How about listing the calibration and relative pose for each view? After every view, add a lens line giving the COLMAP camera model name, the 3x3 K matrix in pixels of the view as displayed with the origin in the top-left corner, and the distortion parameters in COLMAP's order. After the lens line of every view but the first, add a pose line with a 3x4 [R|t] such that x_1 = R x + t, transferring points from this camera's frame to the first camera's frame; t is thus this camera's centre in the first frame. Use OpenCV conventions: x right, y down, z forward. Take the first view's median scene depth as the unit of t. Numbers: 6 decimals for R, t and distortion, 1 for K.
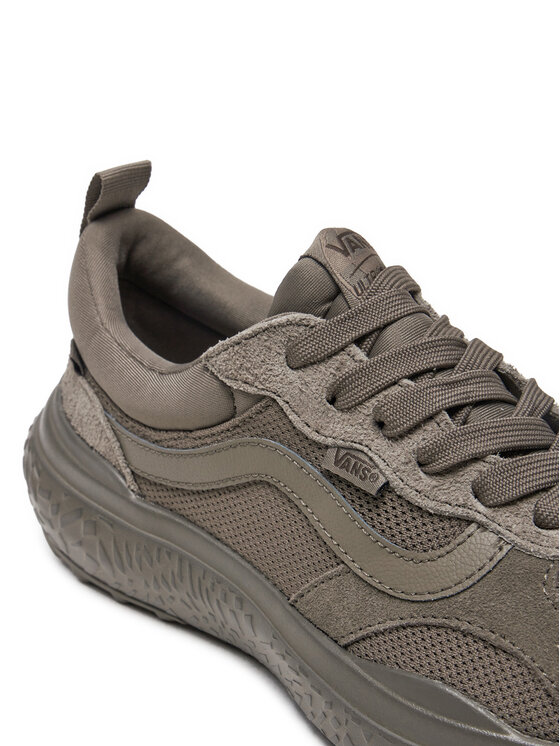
lens RADIAL K [[1213.1, 0, 277.3], [0, 1213.1, 374.3], [0, 0, 1]] dist [-0.064217, 0.000000]
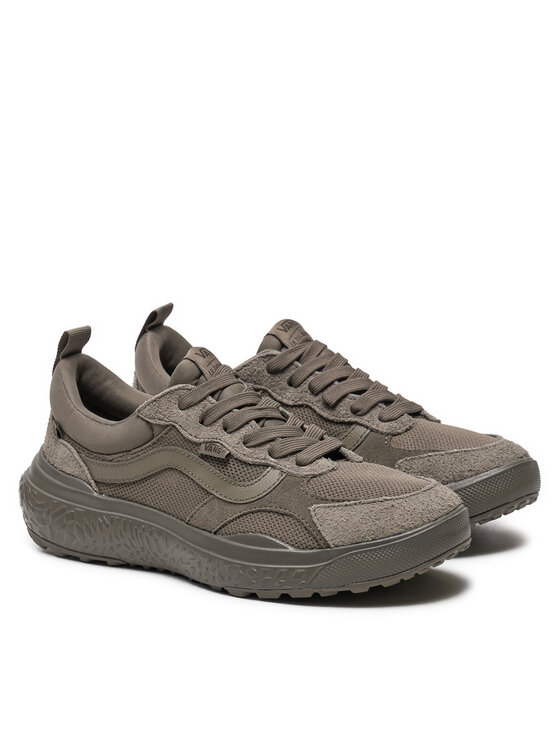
lens RADIAL K [[1321.8, 0, 280.1], [0, 1321.8, 373.5], [0, 0, 1]] dist [0.553257, 0.000000]
pose [[0.986392, -0.040100, 0.159444, -0.187266], [0.070890, 0.978752, -0.192405, 0.395028], [-0.148341, 0.201090, 0.968276, -1.303614]]
